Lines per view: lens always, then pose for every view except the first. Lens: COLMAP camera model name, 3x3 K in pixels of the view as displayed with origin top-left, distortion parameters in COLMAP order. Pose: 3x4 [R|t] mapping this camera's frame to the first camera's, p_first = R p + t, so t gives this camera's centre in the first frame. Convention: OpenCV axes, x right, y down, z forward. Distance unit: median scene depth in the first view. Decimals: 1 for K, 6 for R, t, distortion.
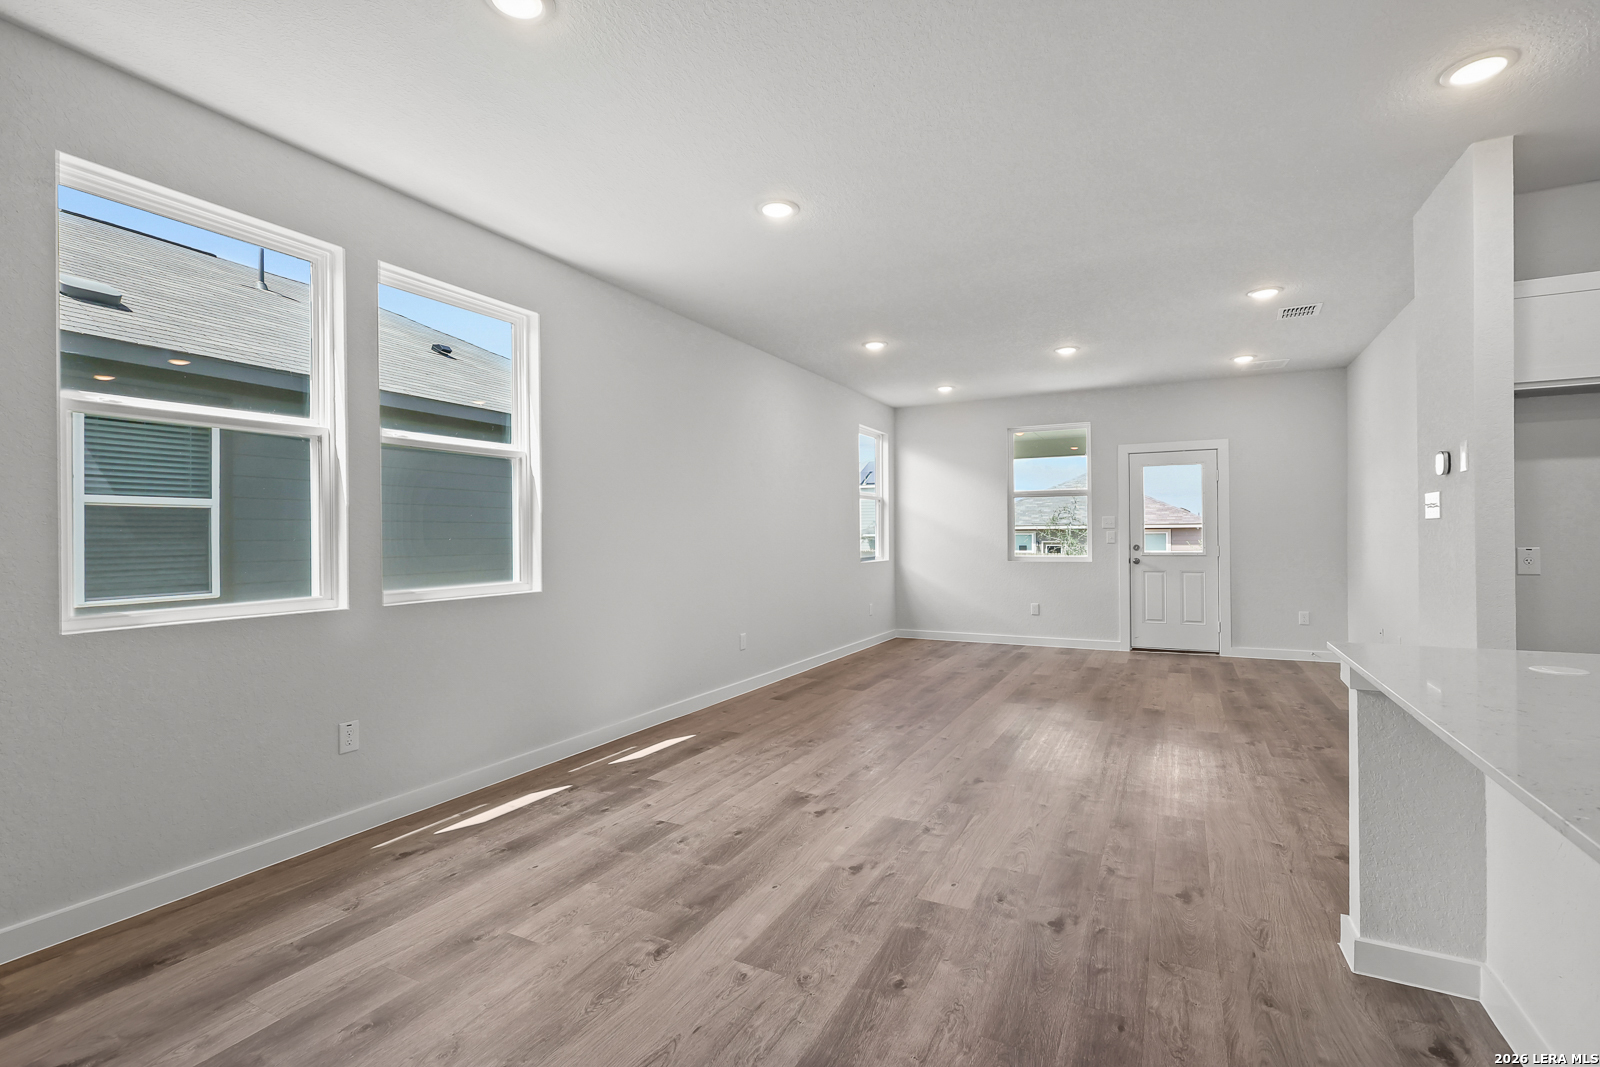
lens RADIAL K [[736.4, 0, 800.5], [0, 736.4, 533.1], [0, 0, 1]] dist [-0.007395, 0.002765]
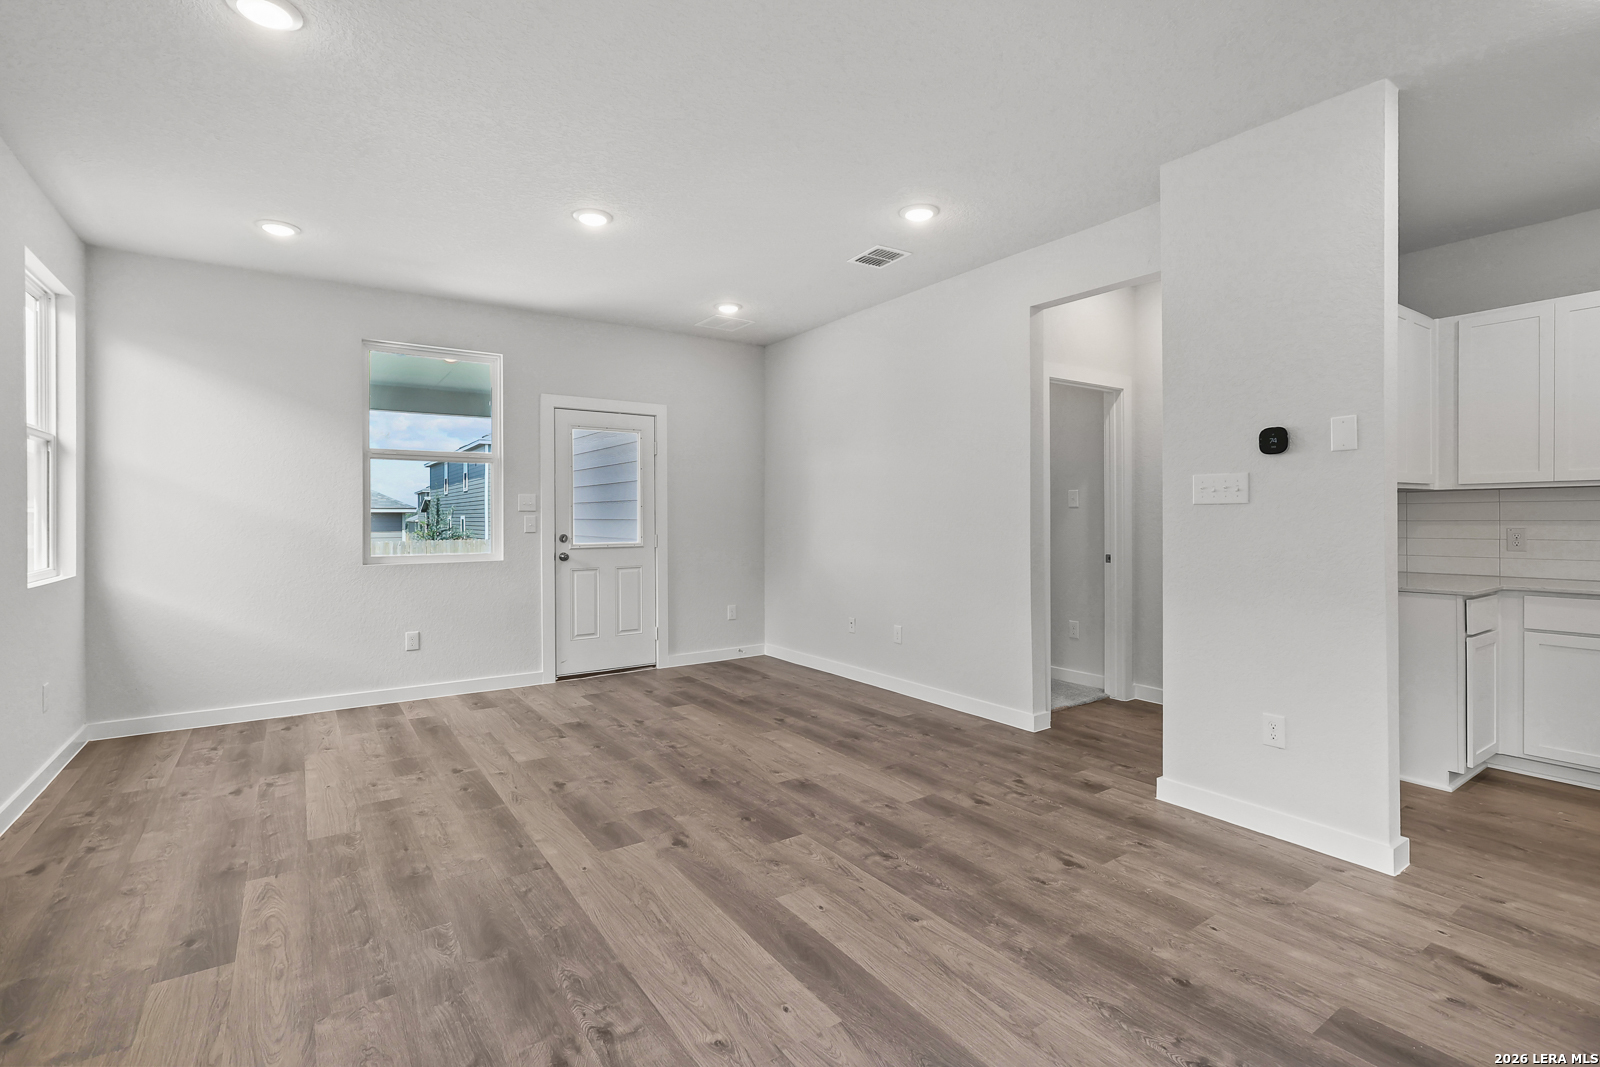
lens RADIAL K [[736.4, 0, 795.9], [0, 736.4, 519.5], [0, 0, 1]] dist [-0.007395, 0.002765]
pose [[0.478052, 0.002466, 0.878328, -0.167688], [-0.002809, 0.999995, -0.001279, 0.002896], [-0.878327, -0.001856, 0.478057, 1.037596]]
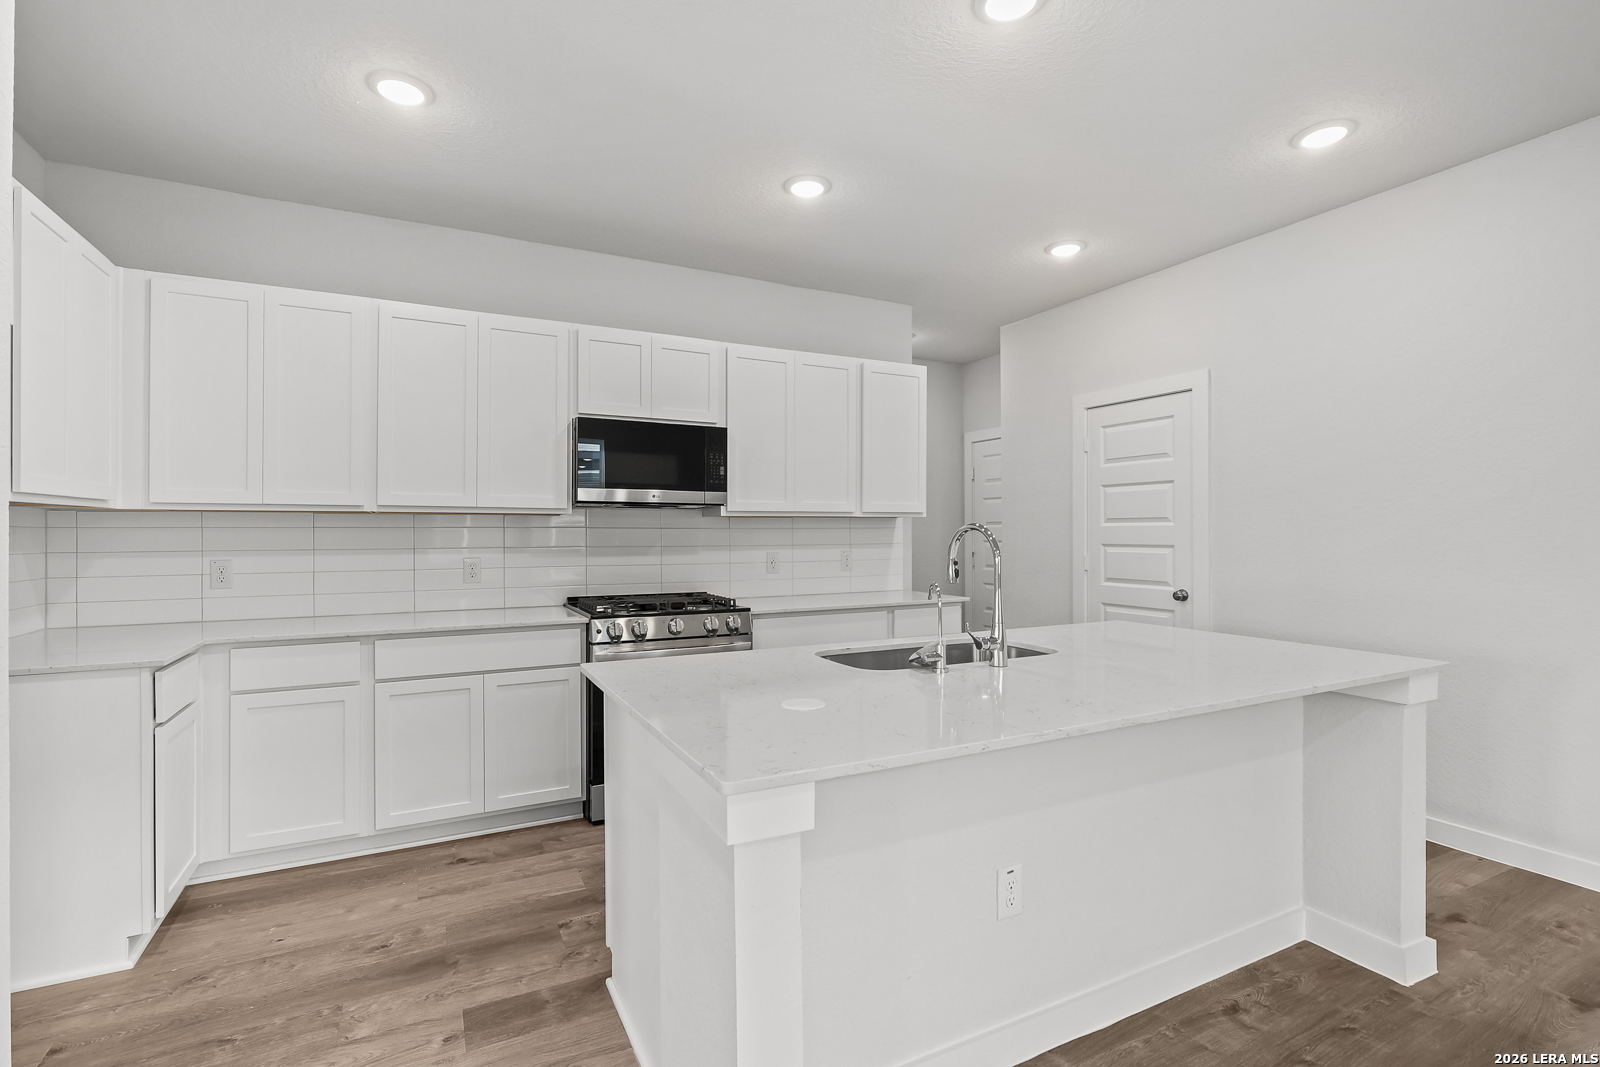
lens RADIAL K [[736.4, 0, 794.3], [0, 736.4, 527.1], [0, 0, 1]] dist [-0.007395, 0.002765]
pose [[-0.809606, 0.014203, 0.586802, 0.255392], [0.005481, 0.999847, -0.016637, -0.011148], [-0.586948, -0.010253, -0.809560, 0.919924]]
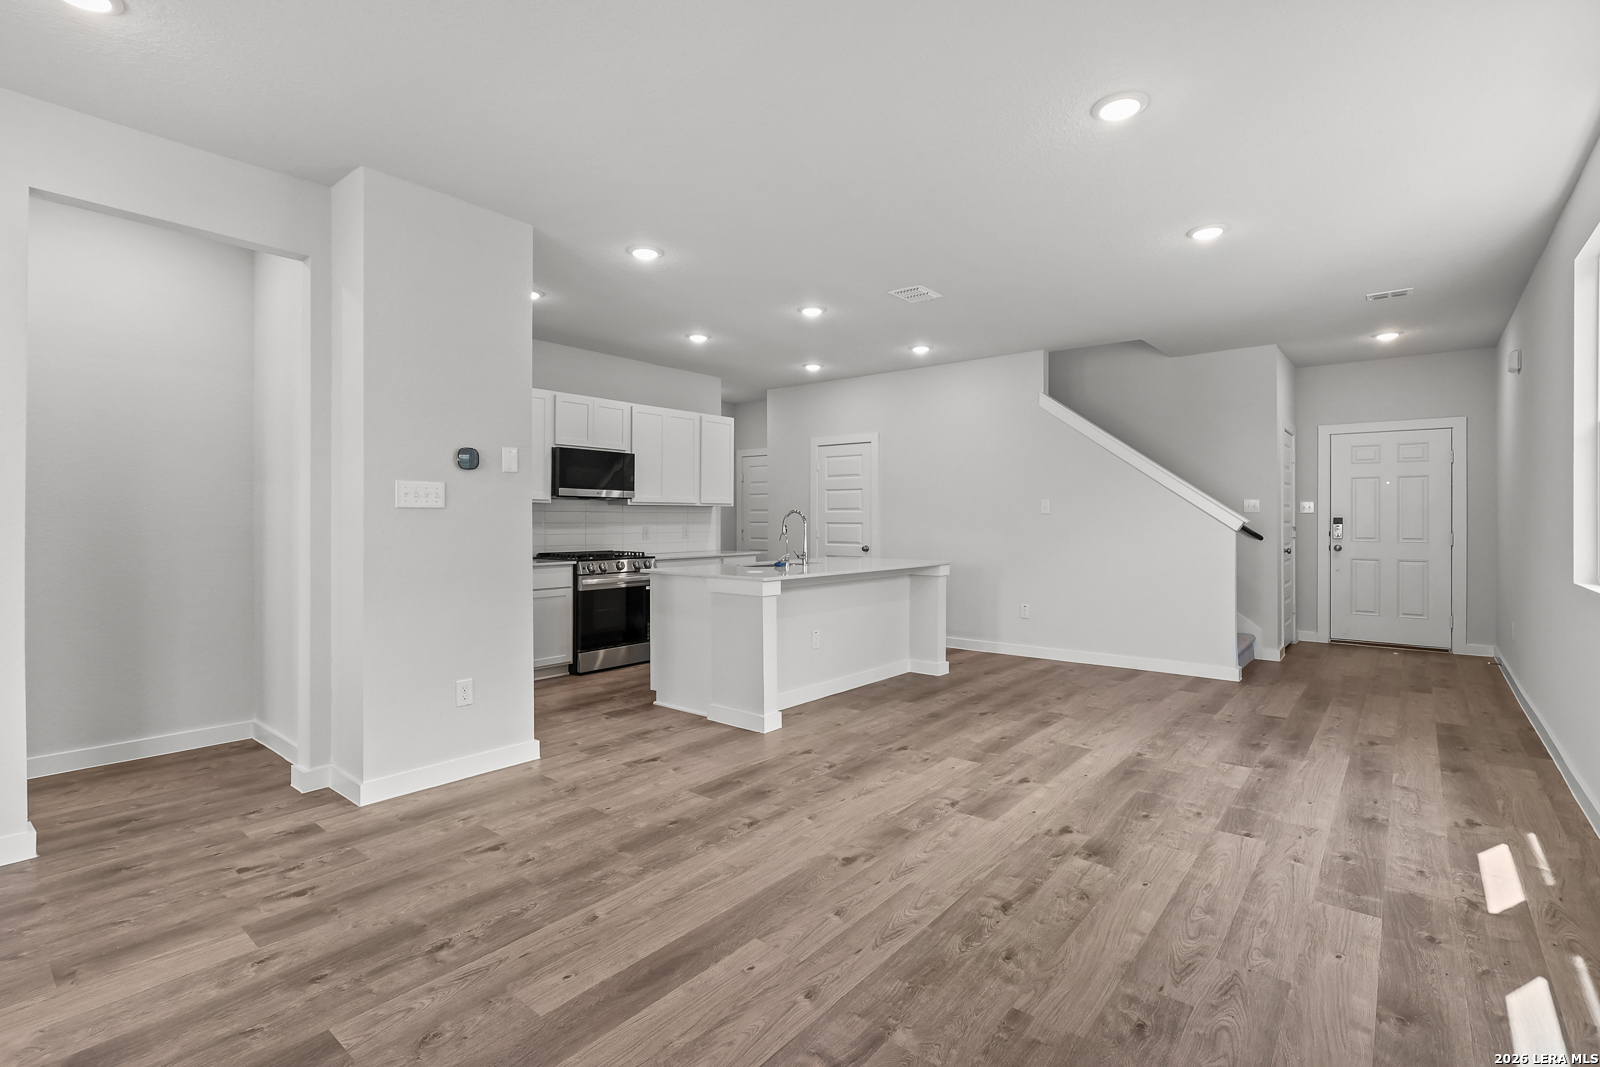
lens RADIAL K [[736.4, 0, 808.2], [0, 736.4, 514.1], [0, 0, 1]] dist [-0.007395, 0.002765]
pose [[-0.977663, 0.009325, 0.209972, 0.137770], [0.006762, 0.999894, -0.012917, 0.005195], [-0.210070, -0.011208, -0.977622, 1.890961]]
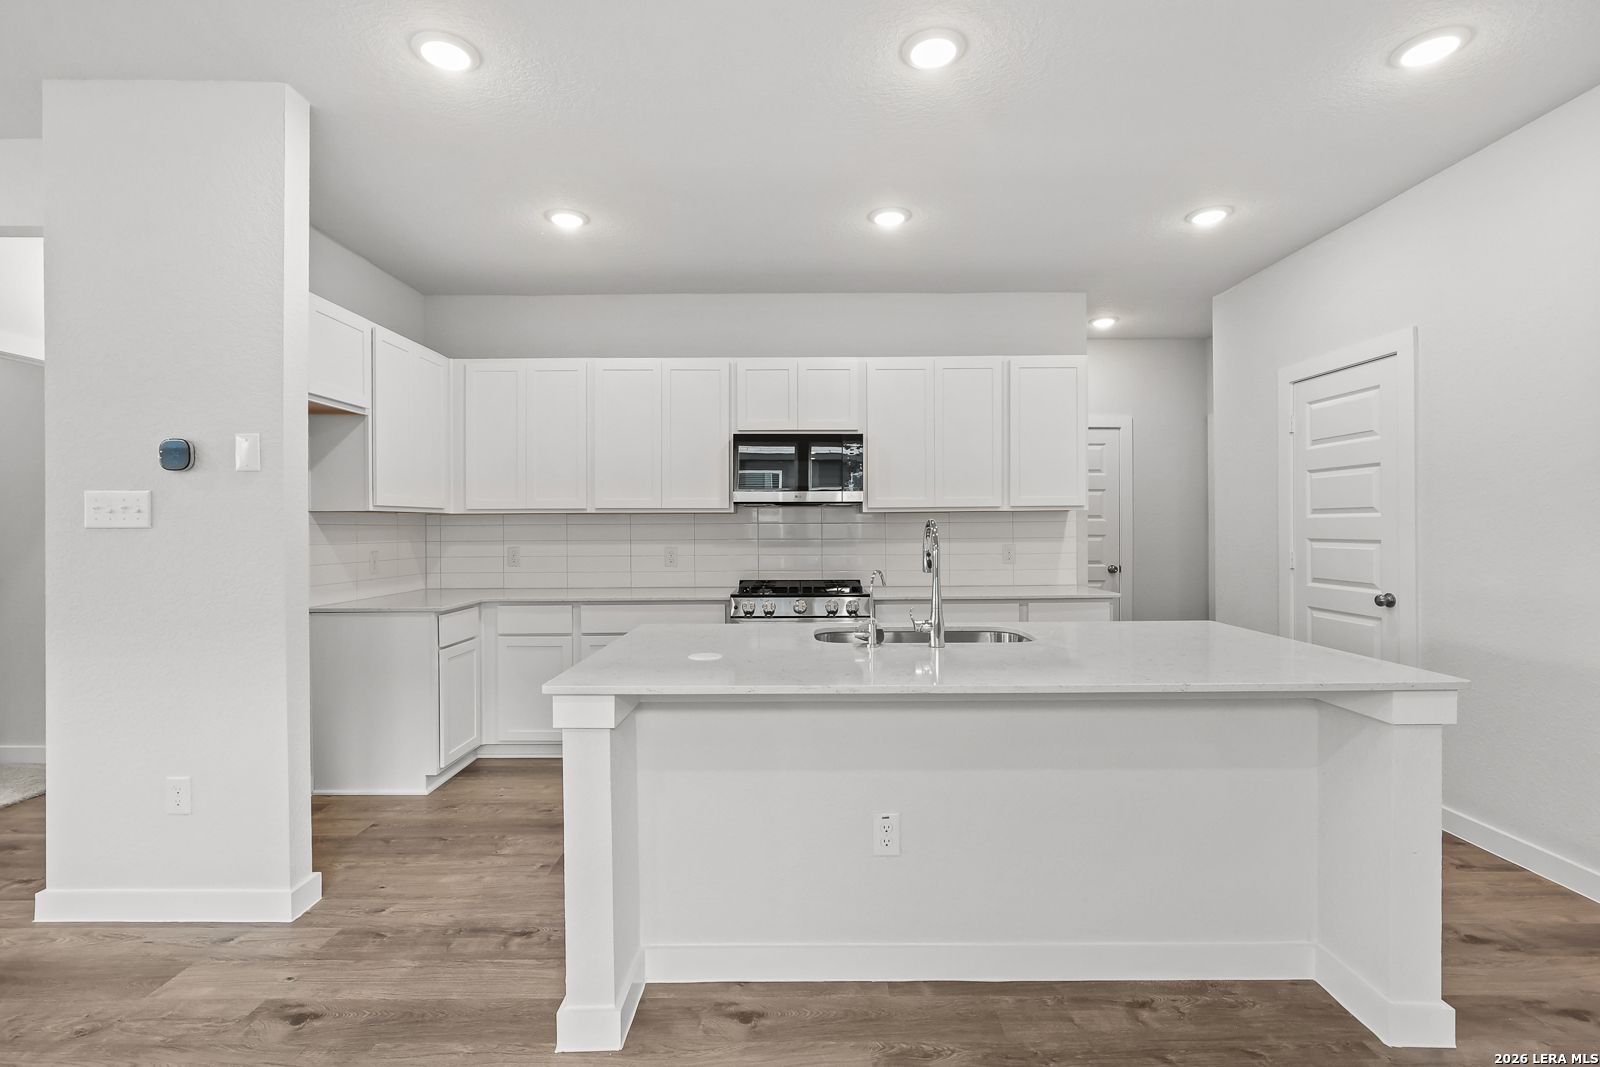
lens RADIAL K [[736.4, 0, 799.6], [0, 736.4, 526.0], [0, 0, 1]] dist [-0.007395, 0.002765]
pose [[-0.457246, 0.012737, 0.889249, -0.081092], [0.005048, 0.999919, -0.011726, -0.009416], [-0.889326, -0.000872, -0.457274, 0.743981]]
